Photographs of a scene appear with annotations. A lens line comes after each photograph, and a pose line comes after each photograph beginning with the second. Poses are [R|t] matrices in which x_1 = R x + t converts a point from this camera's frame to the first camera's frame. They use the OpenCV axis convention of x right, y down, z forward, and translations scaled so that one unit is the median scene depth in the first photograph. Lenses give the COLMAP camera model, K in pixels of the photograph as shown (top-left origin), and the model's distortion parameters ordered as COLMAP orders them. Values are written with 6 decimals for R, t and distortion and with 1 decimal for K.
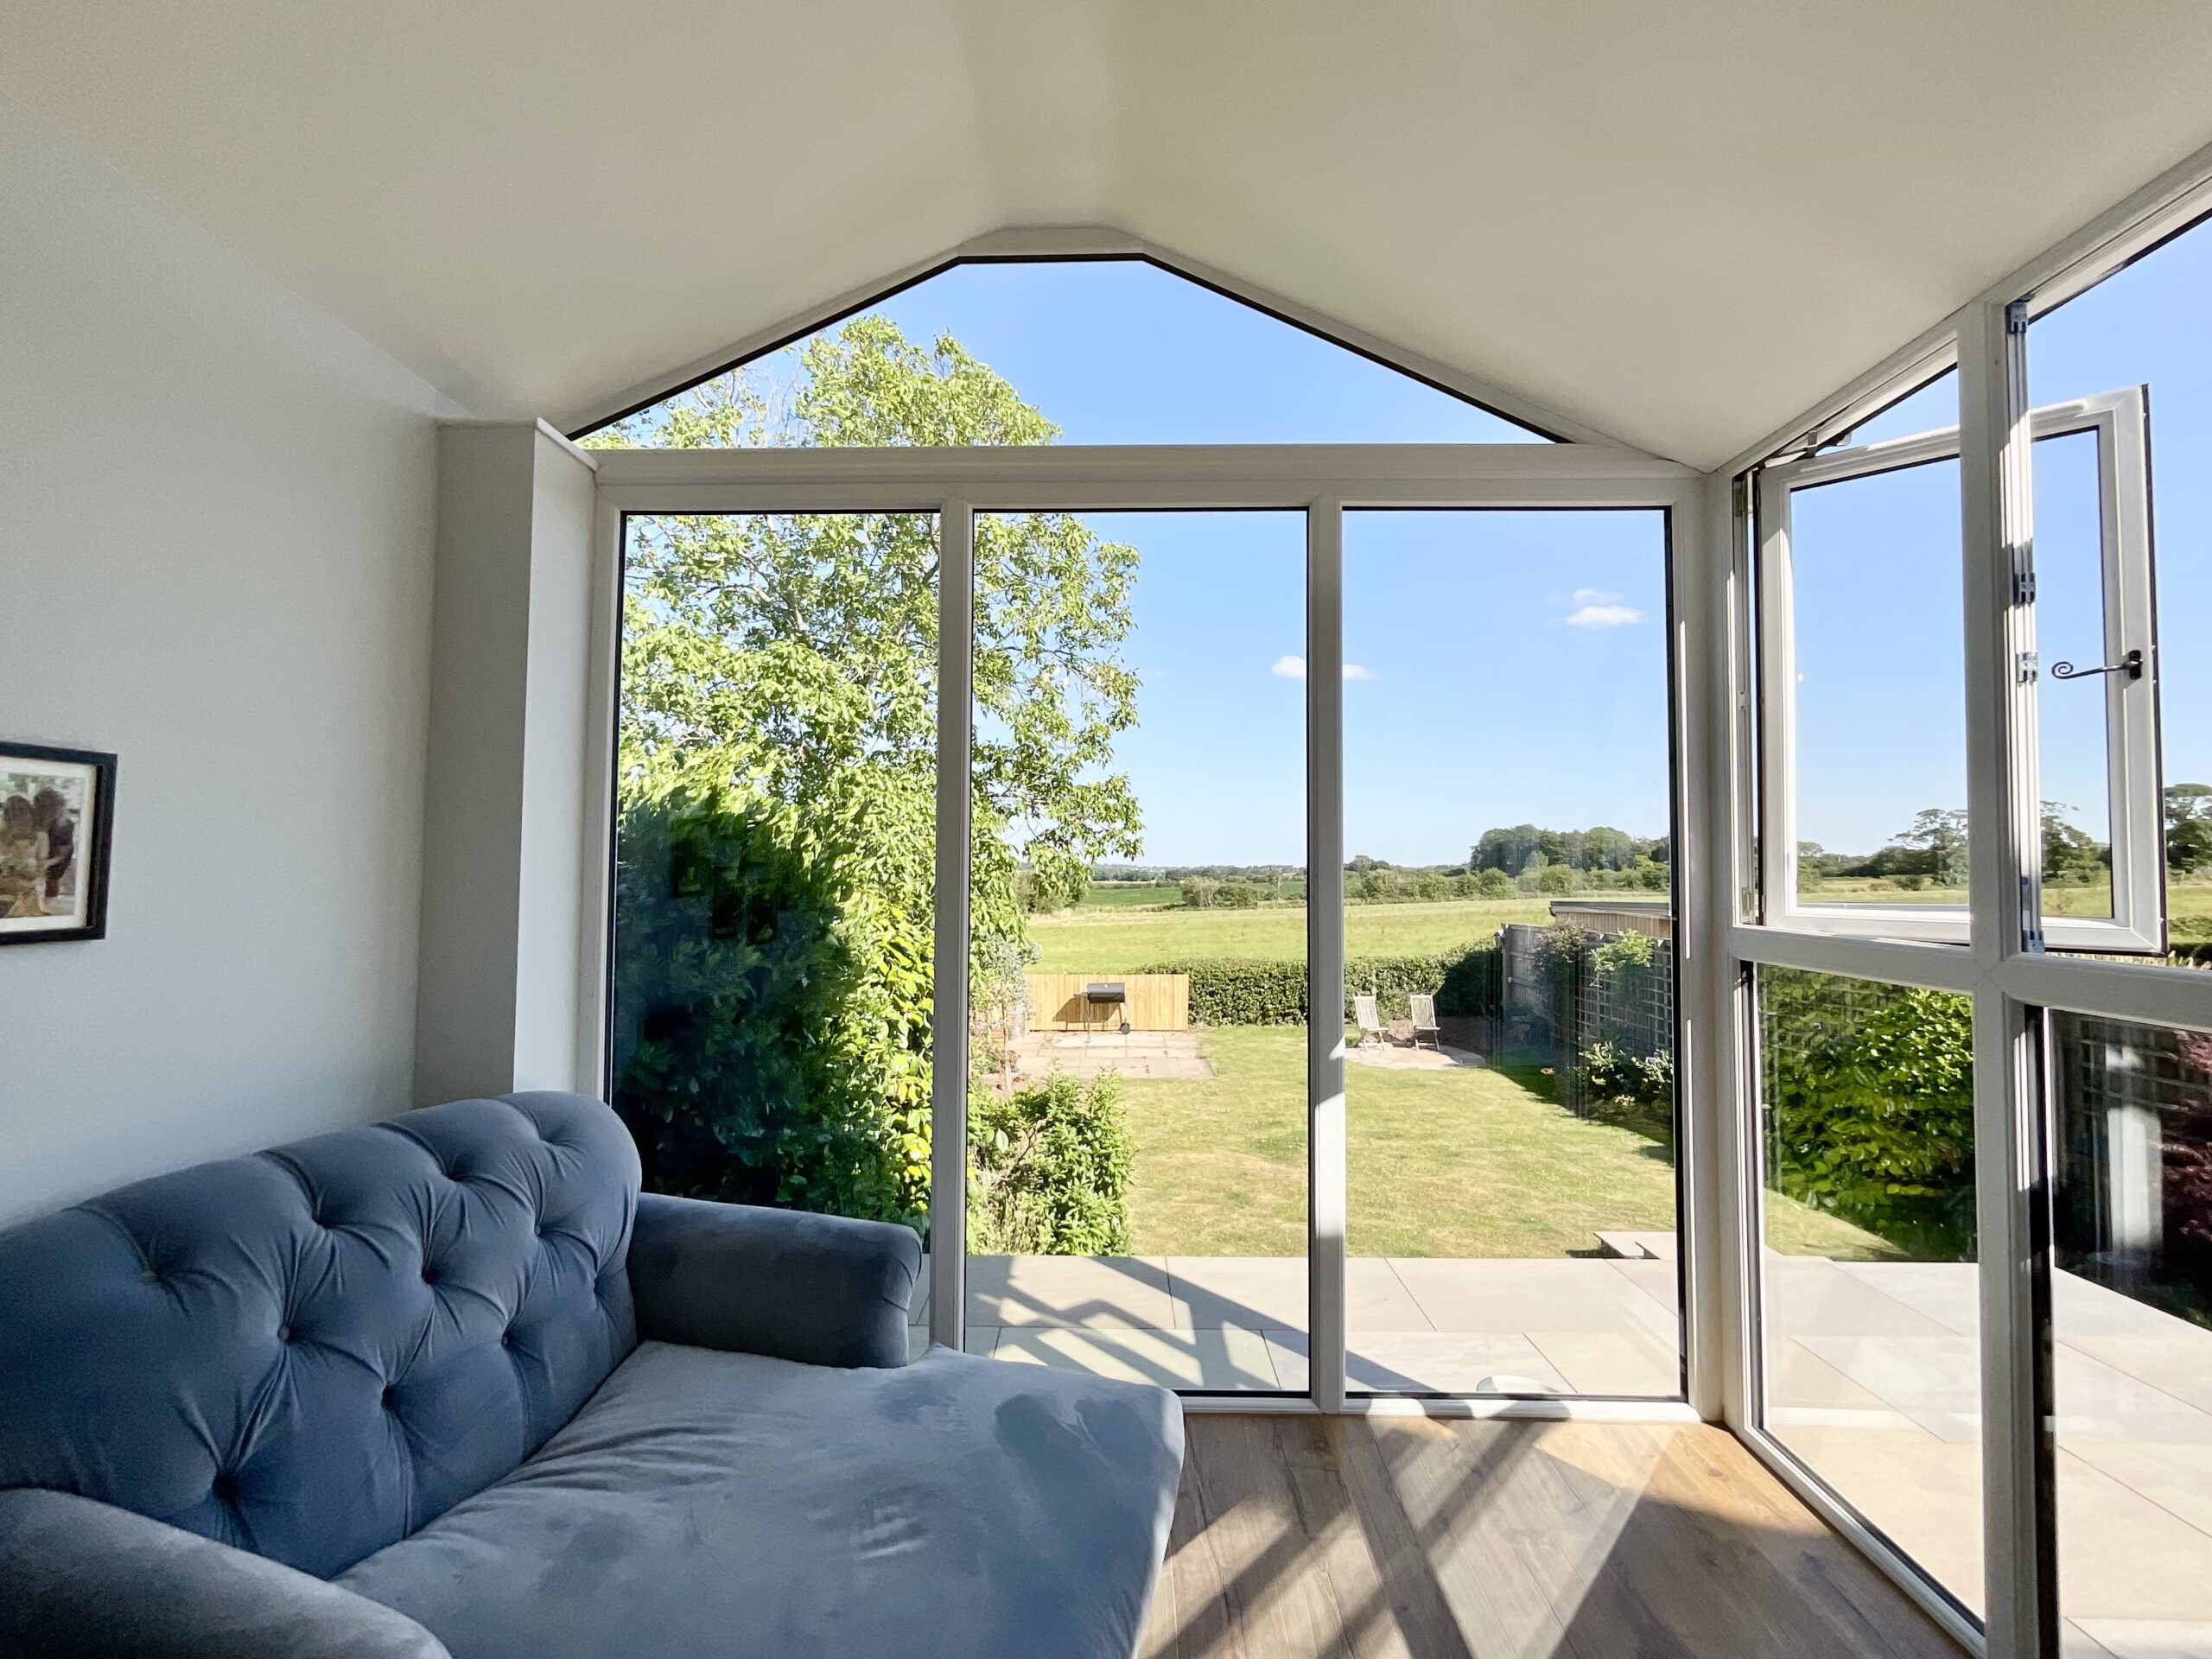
lens RADIAL K [[903.2, 0, 1103.1], [0, 903.2, 825.1], [0, 0, 1]] dist [-0.006034, 0.003655]
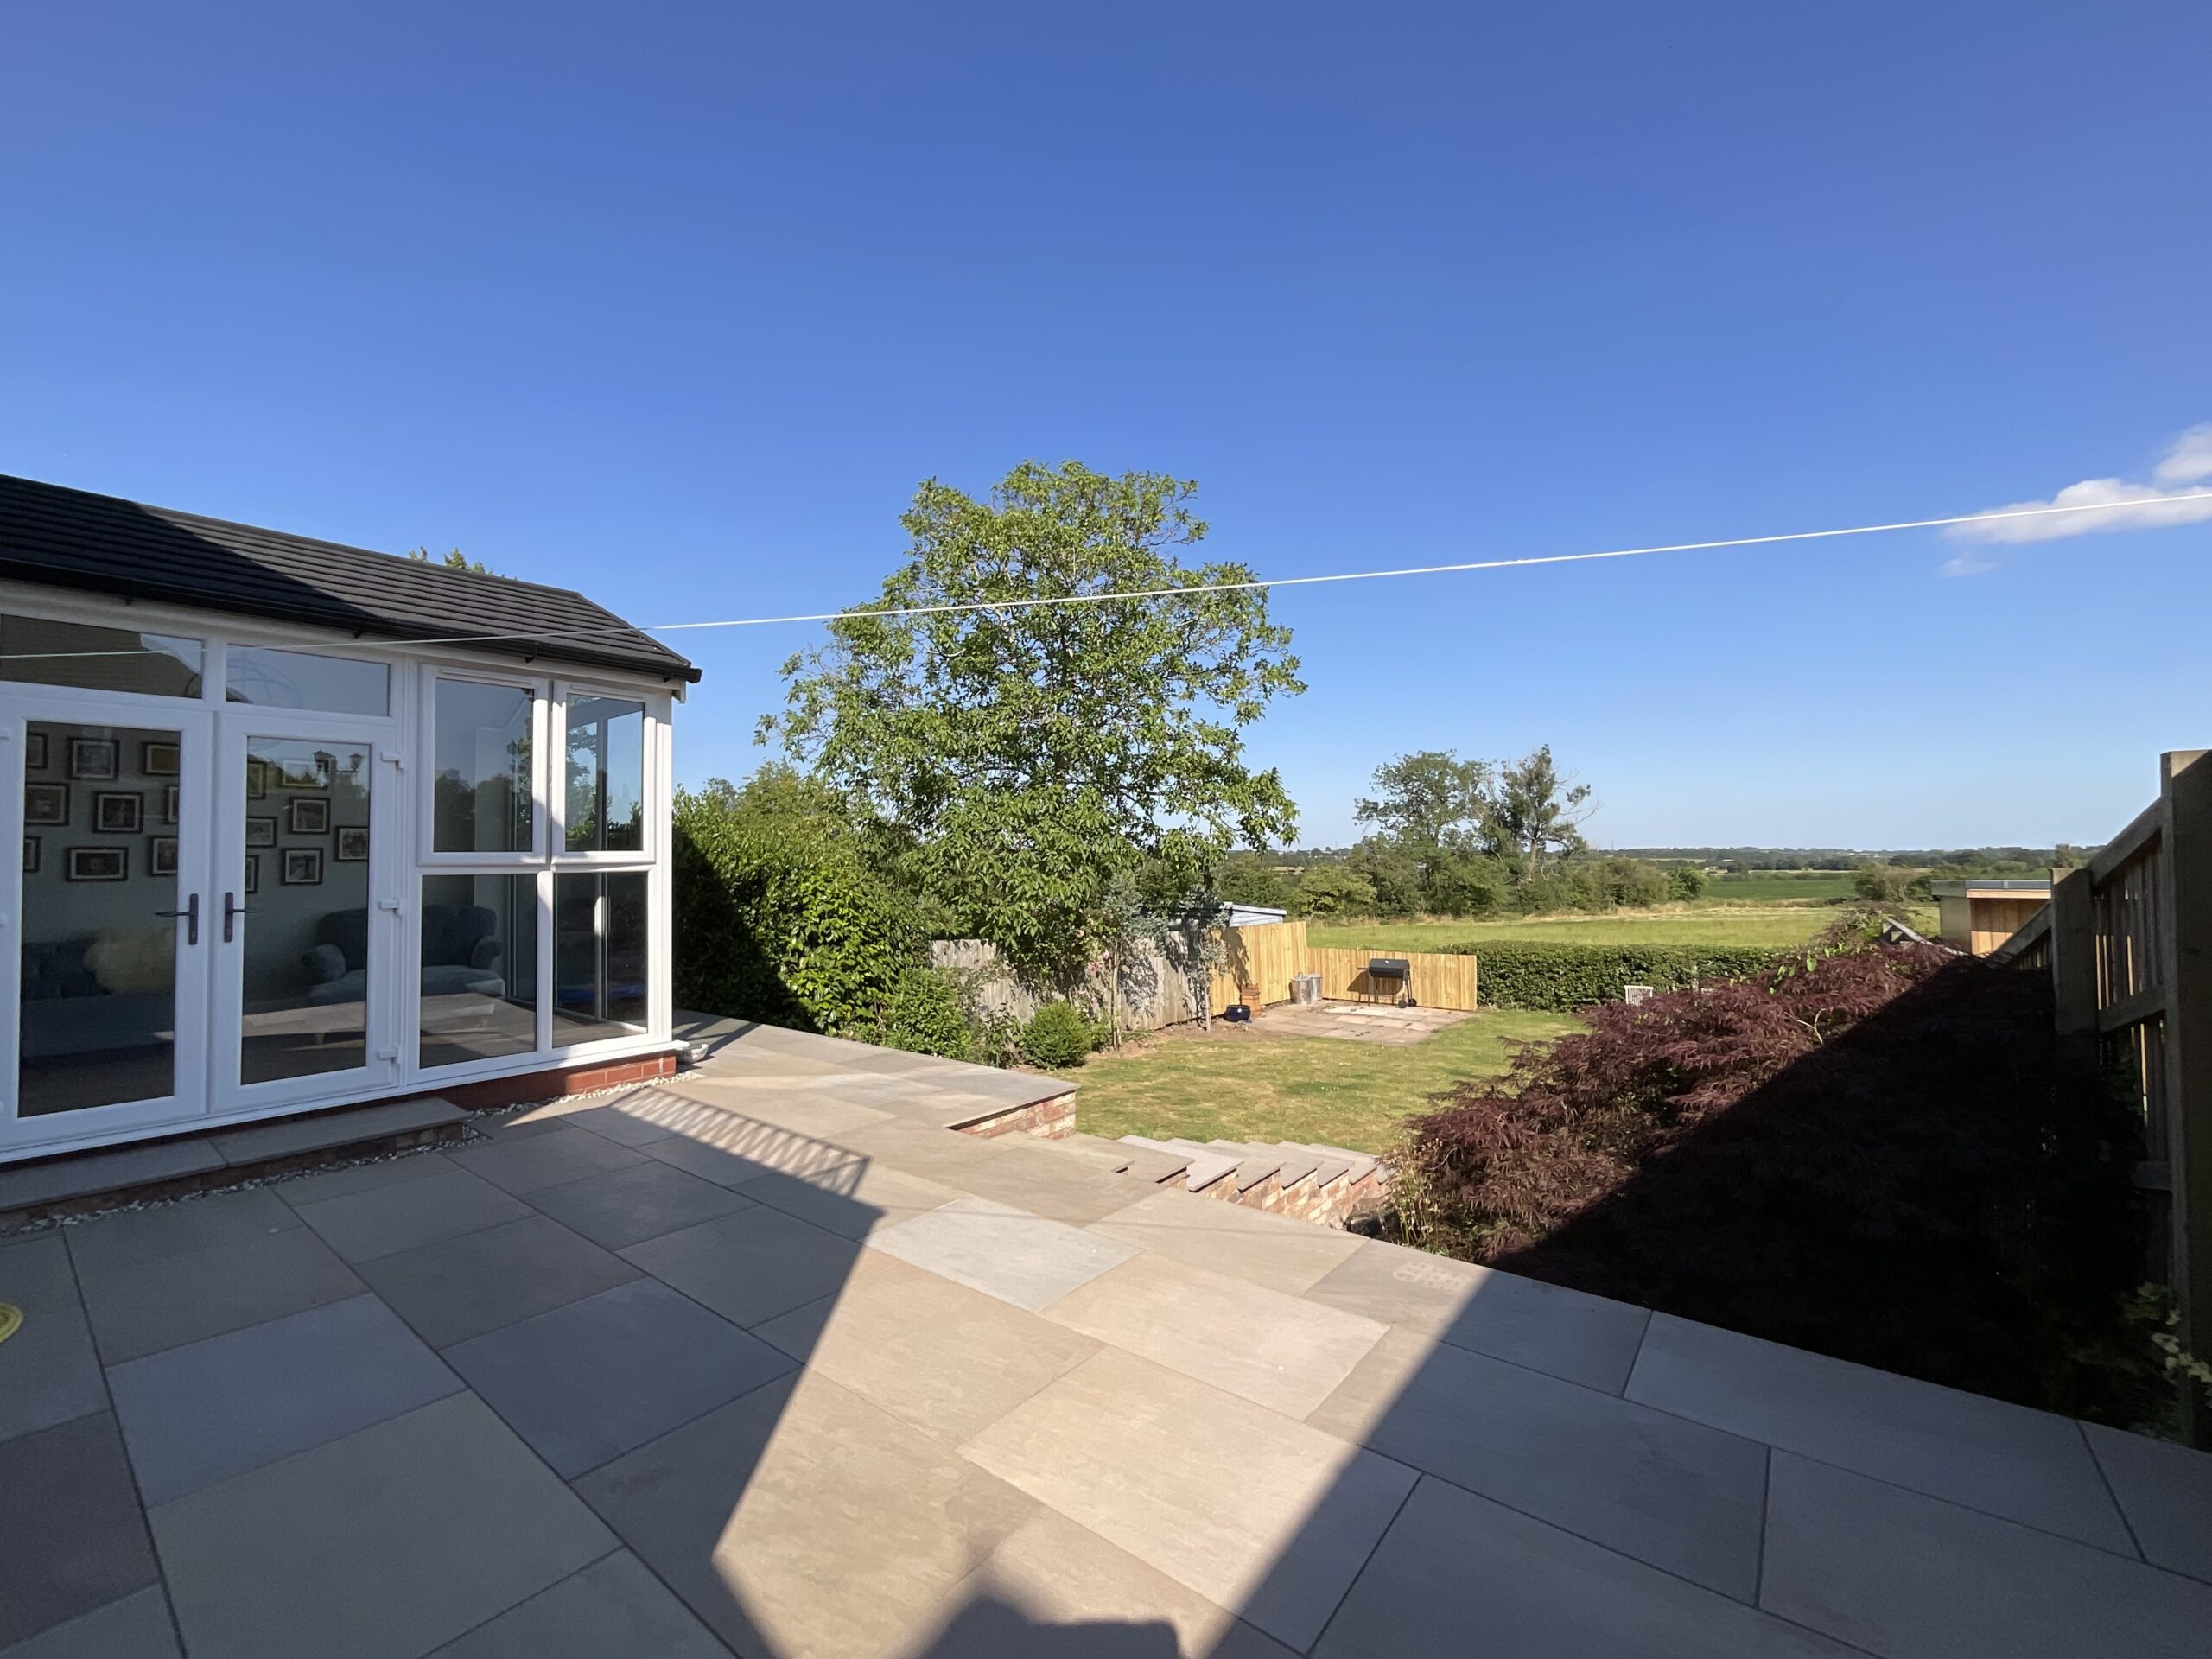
lens RADIAL K [[903.2, 0, 1104.7], [0, 903.2, 820.1], [0, 0, 1]] dist [-0.006034, 0.003655]
pose [[0.792219, -0.039392, -0.608964, 0.381745], [0.042058, 0.999066, -0.009913, 0.008611], [0.608785, -0.017758, 0.793136, -0.039003]]
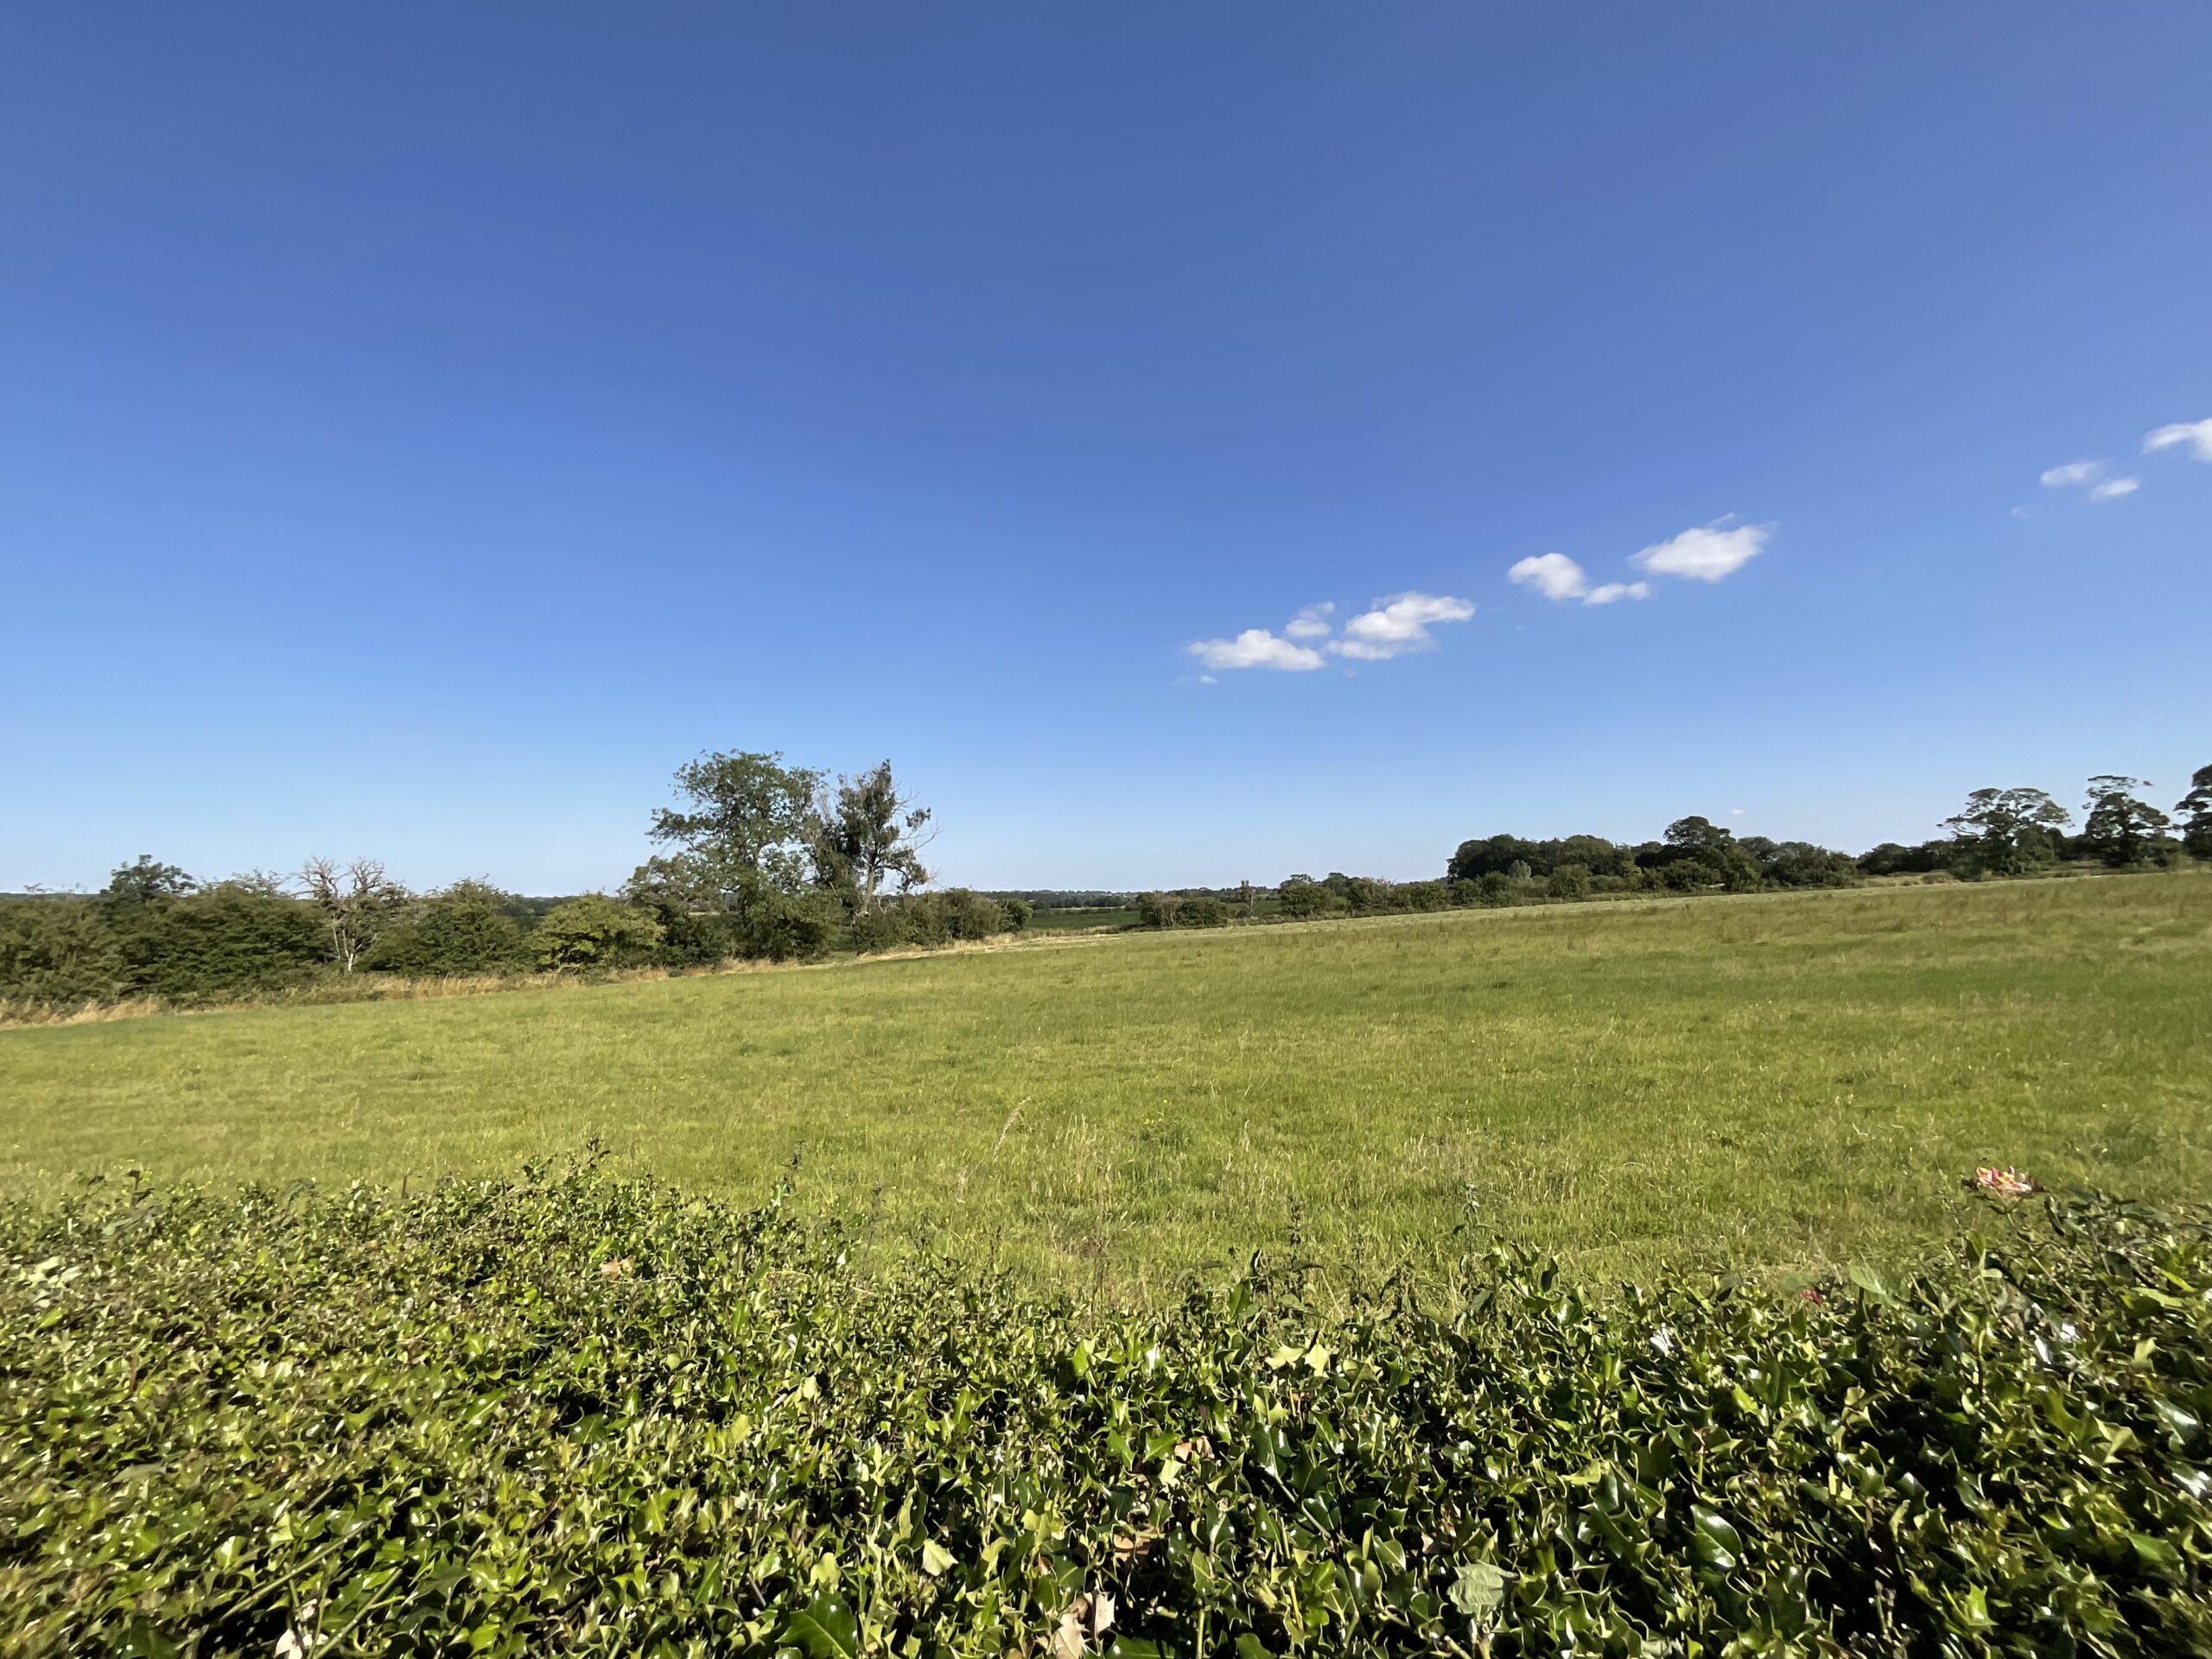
lens RADIAL K [[903.2, 0, 1106.0], [0, 903.2, 840.2], [0, 0, 1]] dist [-0.006034, 0.003655]
pose [[0.999069, -0.027258, 0.033433, 0.206084], [0.027701, 0.999534, -0.012844, 0.128529], [-0.033067, 0.013758, 0.999358, 0.986357]]
